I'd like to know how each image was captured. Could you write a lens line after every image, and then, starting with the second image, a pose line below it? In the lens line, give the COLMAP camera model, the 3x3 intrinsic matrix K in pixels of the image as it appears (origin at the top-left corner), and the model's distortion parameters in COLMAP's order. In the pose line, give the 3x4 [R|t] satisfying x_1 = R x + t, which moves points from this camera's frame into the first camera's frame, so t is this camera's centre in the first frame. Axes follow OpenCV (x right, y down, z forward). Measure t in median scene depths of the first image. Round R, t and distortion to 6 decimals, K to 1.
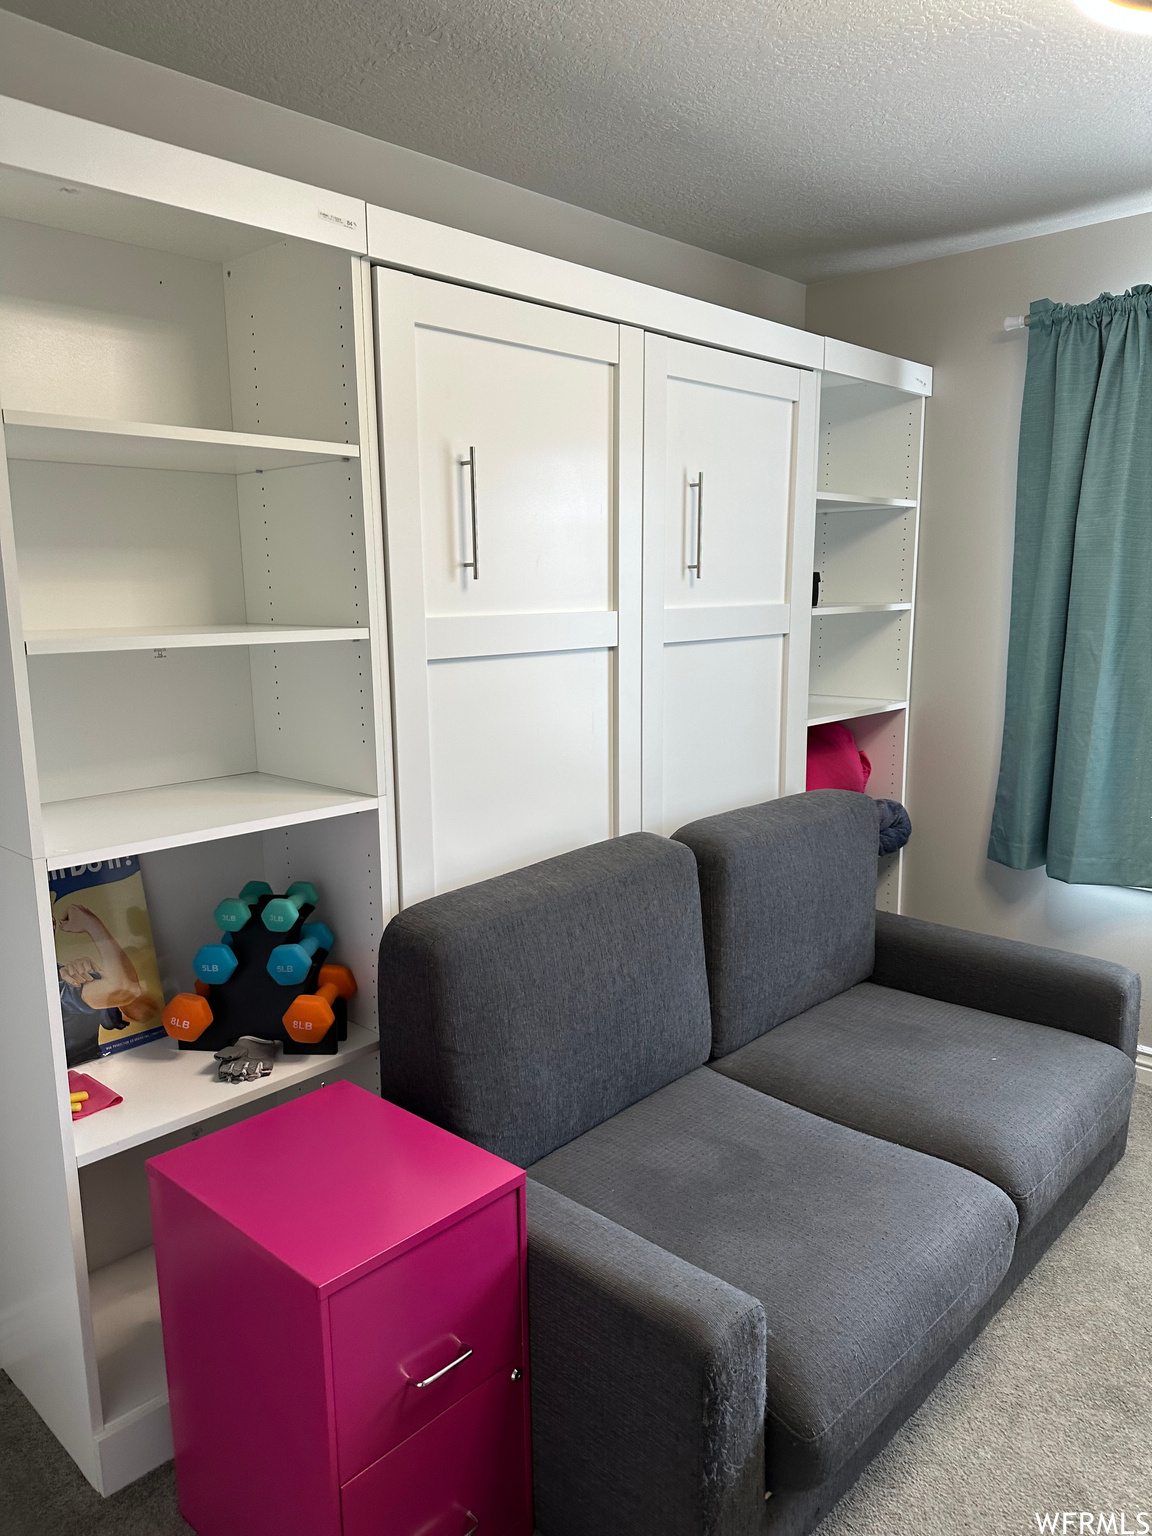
lens RADIAL K [[1076.4, 0, 568.9], [0, 1076.4, 775.5], [0, 0, 1]] dist [0.063078, -0.084725]
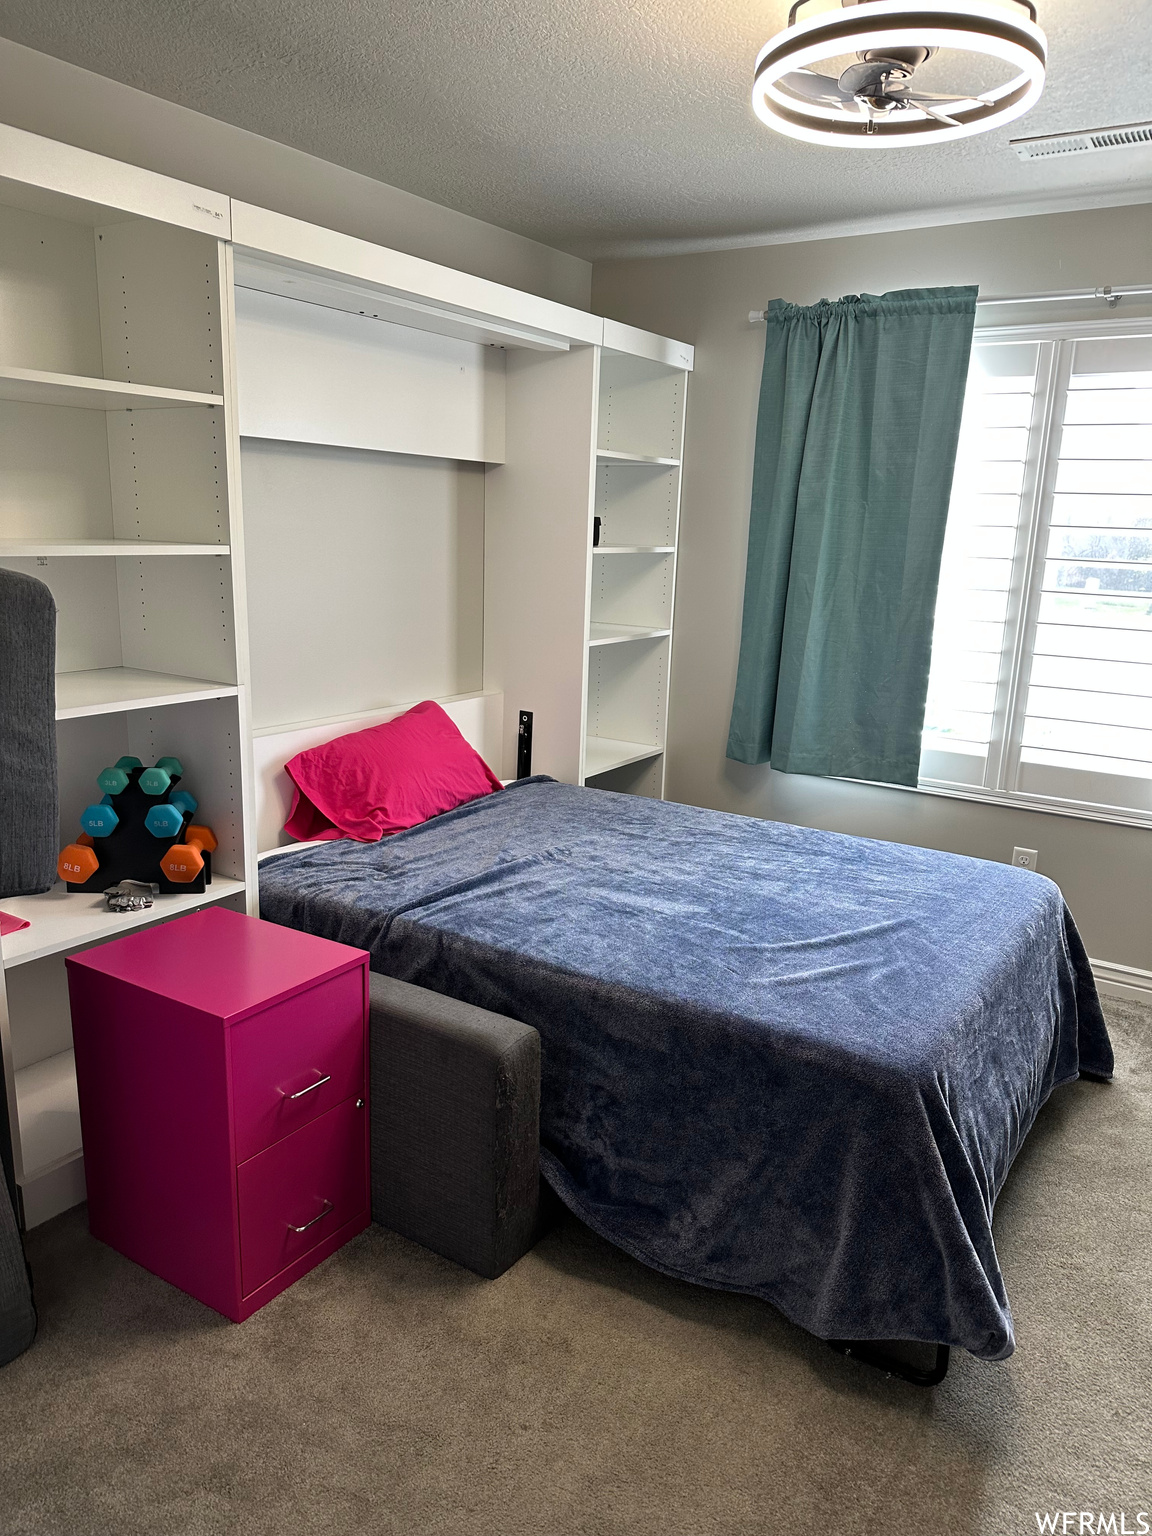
lens RADIAL K [[1076.4, 0, 568.9], [0, 1076.4, 775.5], [0, 0, 1]] dist [0.063078, -0.084725]
pose [[0.982949, -0.000404, 0.183876, -0.027280], [-0.009984, 0.998405, 0.055562, 0.041561], [-0.183605, -0.056451, 0.981378, -0.238728]]
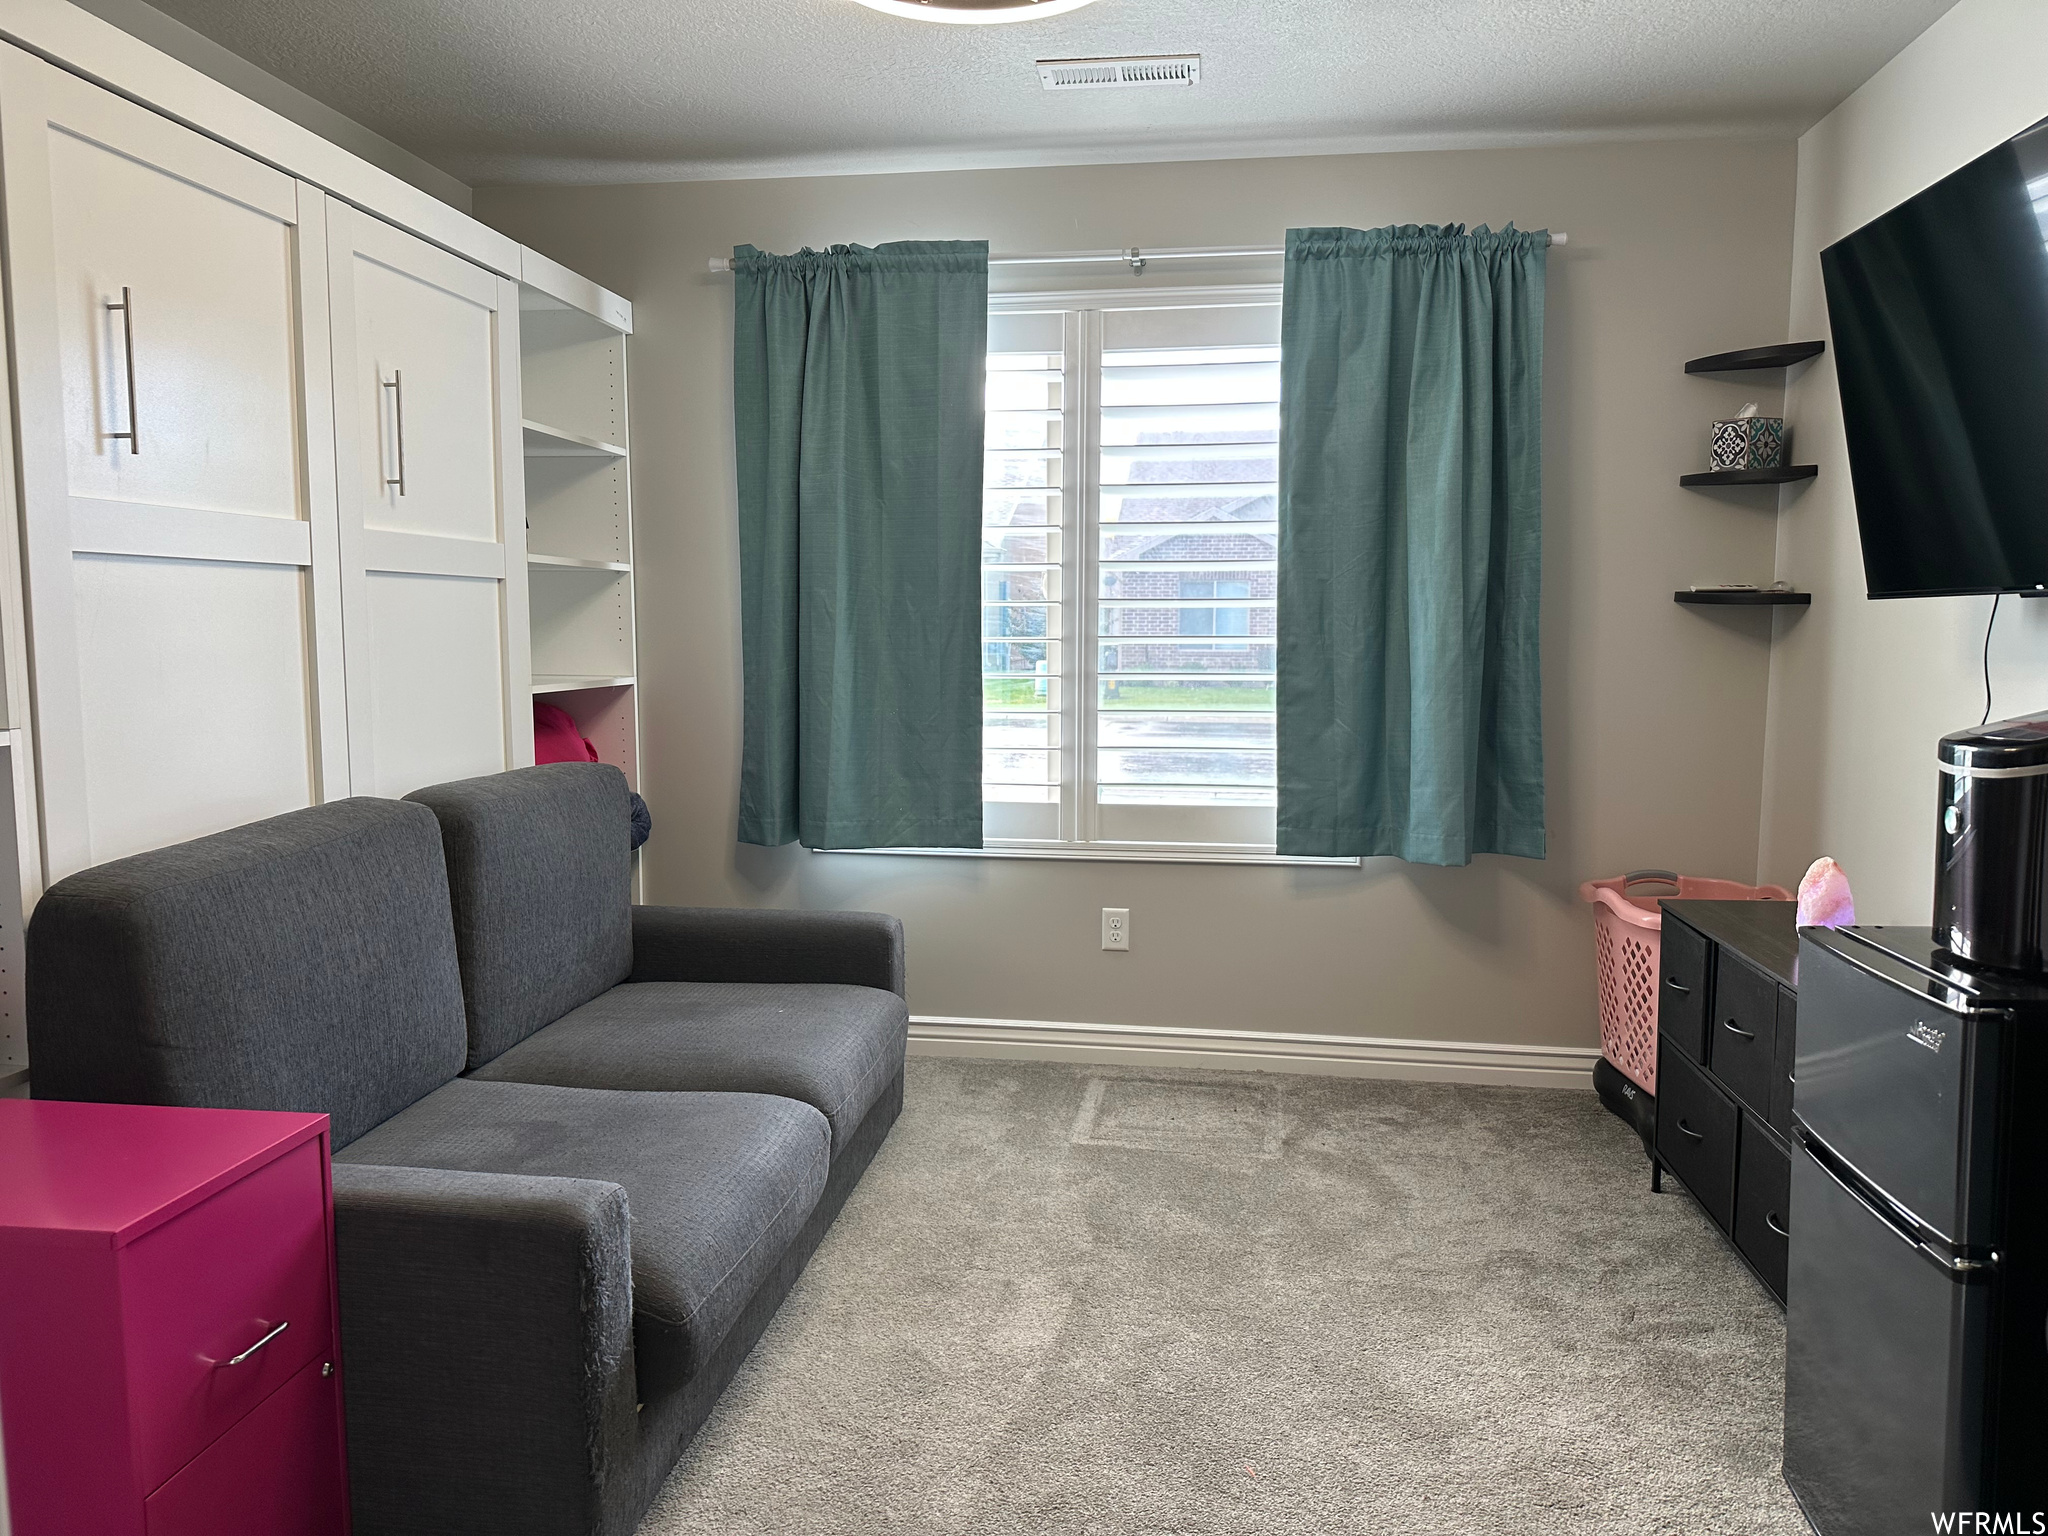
lens RADIAL K [[1435.1, 0, 1024.0], [0, 1435.1, 768.0], [0, 0, 1]] dist [0.063078, -0.084725]
pose [[0.813441, -0.047114, 0.579736, -0.158677], [0.091153, 0.994724, -0.047060, 0.129699], [-0.574460, 0.091125, 0.813444, -0.167978]]
